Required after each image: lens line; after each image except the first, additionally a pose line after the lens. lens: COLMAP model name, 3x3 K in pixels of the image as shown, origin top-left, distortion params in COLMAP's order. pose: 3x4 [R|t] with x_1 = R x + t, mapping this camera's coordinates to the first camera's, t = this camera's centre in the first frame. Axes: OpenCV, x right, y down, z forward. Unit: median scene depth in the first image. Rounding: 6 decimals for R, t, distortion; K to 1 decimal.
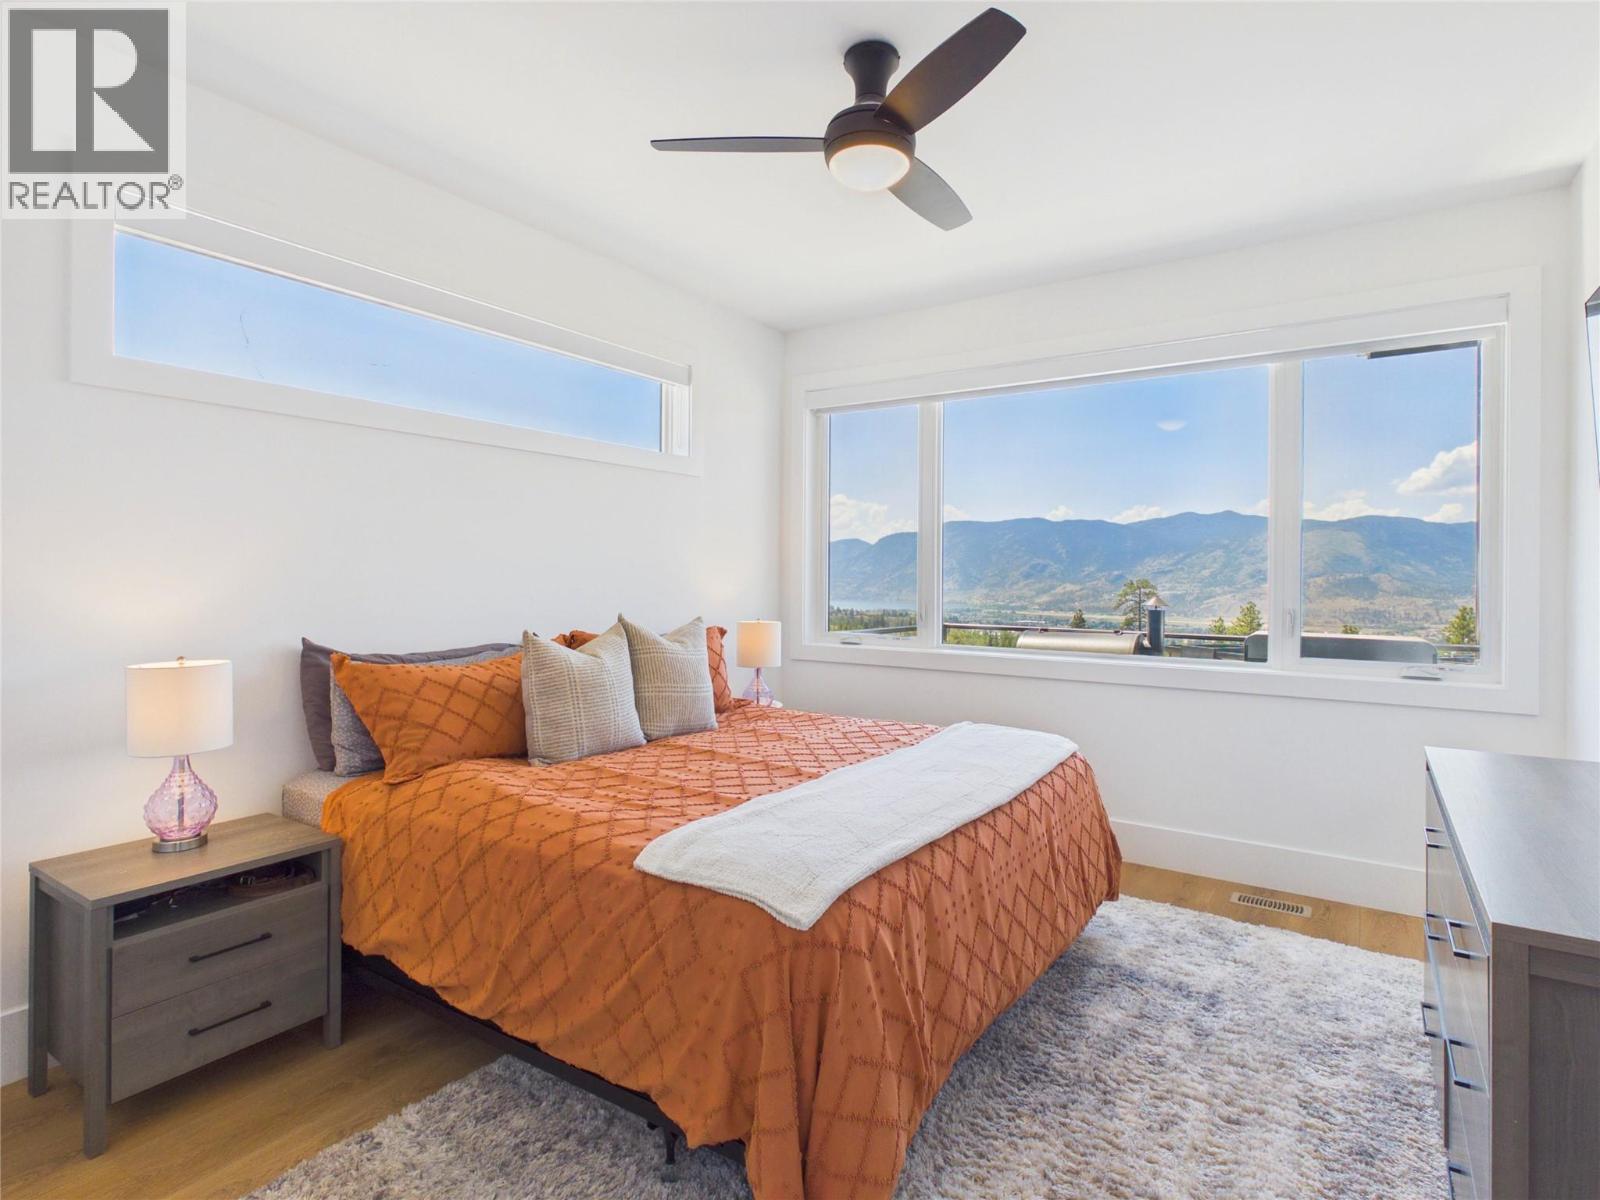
lens RADIAL K [[838.7, 0, 804.1], [0, 838.7, 596.1], [0, 0, 1]] dist [0.002812, 0.000405]
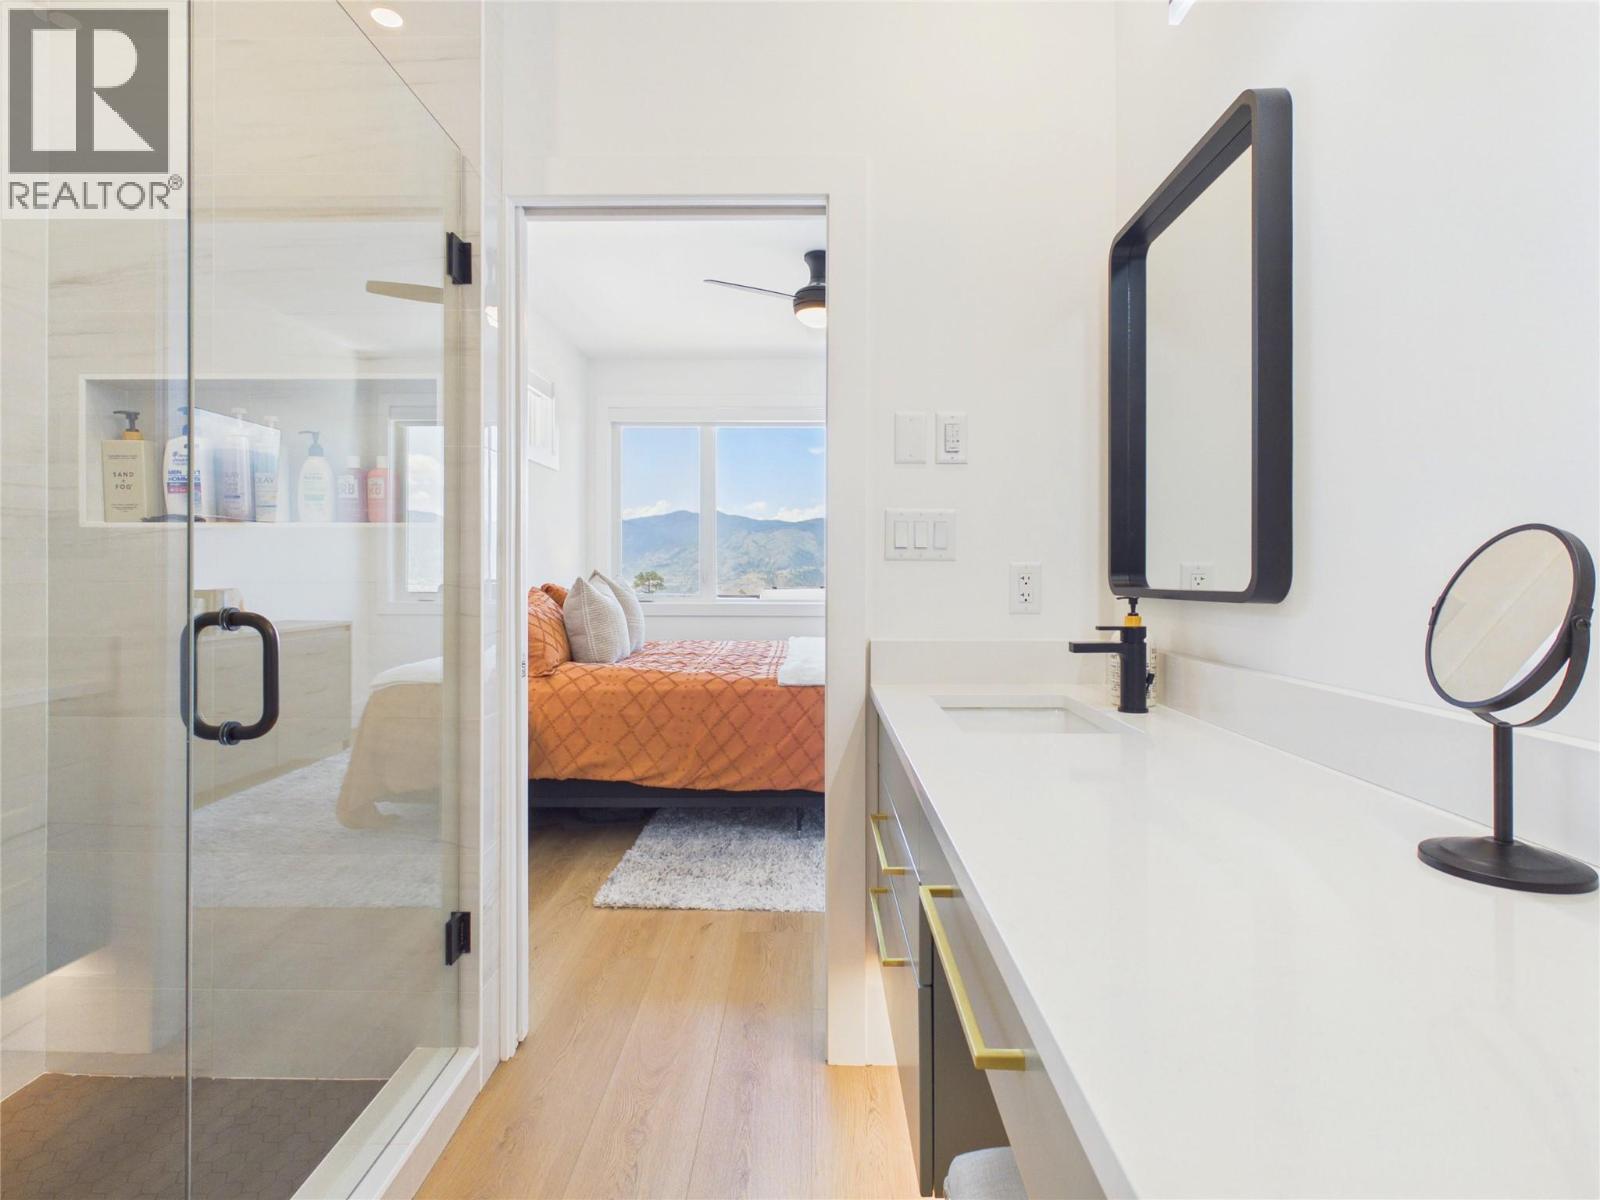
lens RADIAL K [[838.7, 0, 811.2], [0, 838.7, 585.7], [0, 0, 1]] dist [0.002812, 0.000405]
pose [[0.835741, -0.013072, 0.548968, -1.055982], [0.015422, 0.999881, 0.000330, 0.081907], [-0.548907, 0.008191, 0.835843, -0.588565]]
